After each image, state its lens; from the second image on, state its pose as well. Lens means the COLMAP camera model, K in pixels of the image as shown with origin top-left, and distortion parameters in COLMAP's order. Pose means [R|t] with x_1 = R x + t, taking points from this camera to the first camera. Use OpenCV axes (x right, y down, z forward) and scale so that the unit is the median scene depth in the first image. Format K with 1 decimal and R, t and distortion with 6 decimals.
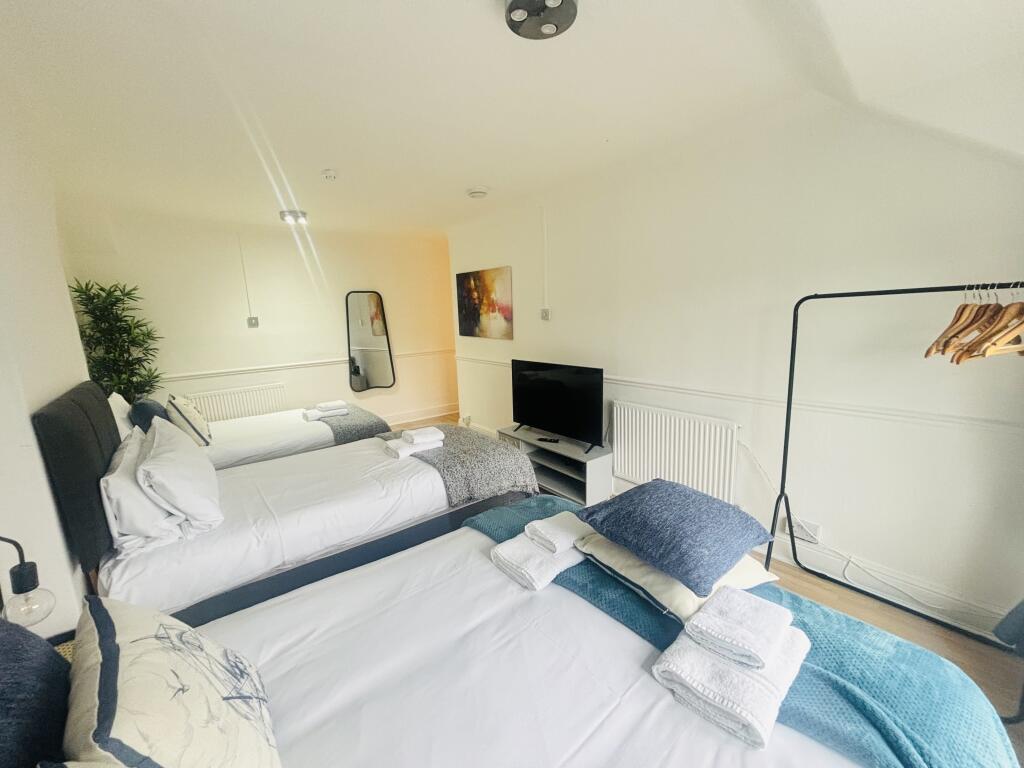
lens RADIAL K [[411.9, 0, 511.3], [0, 411.9, 383.2], [0, 0, 1]] dist [0.003545, 0.000425]
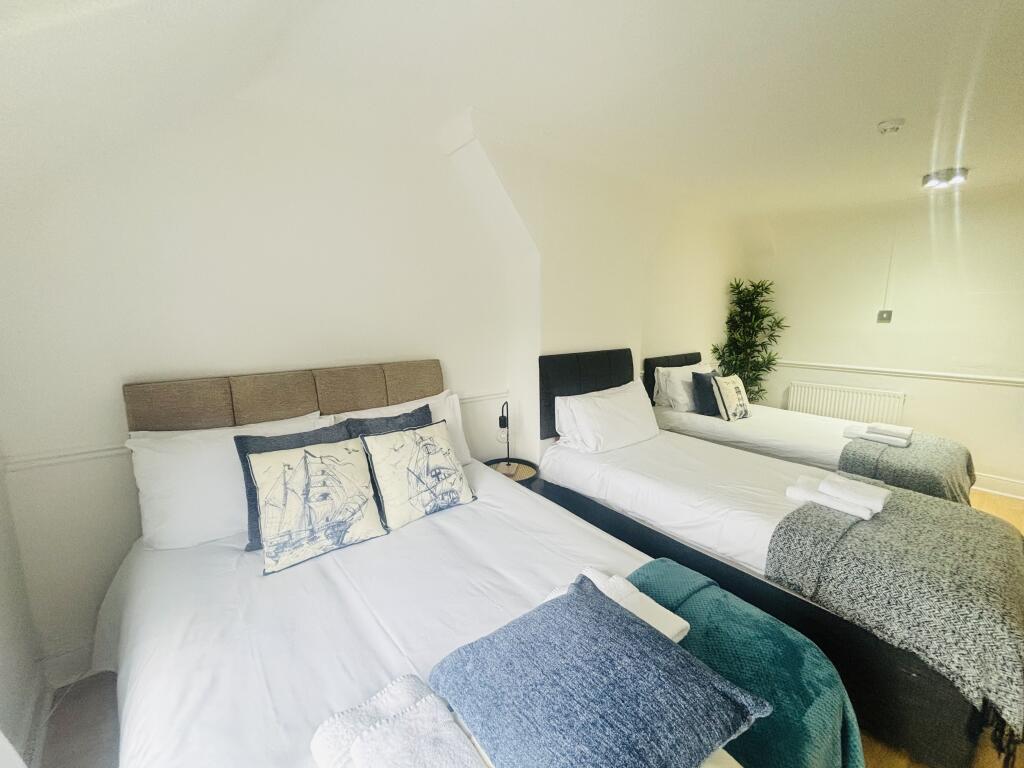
lens RADIAL K [[411.9, 0, 509.4], [0, 411.9, 380.8], [0, 0, 1]] dist [0.003545, 0.000425]
pose [[-0.001236, 0.195891, -0.980625, 0.285262], [-0.177785, 0.964961, 0.192986, -0.053900], [0.984069, 0.174579, 0.033634, 0.265910]]
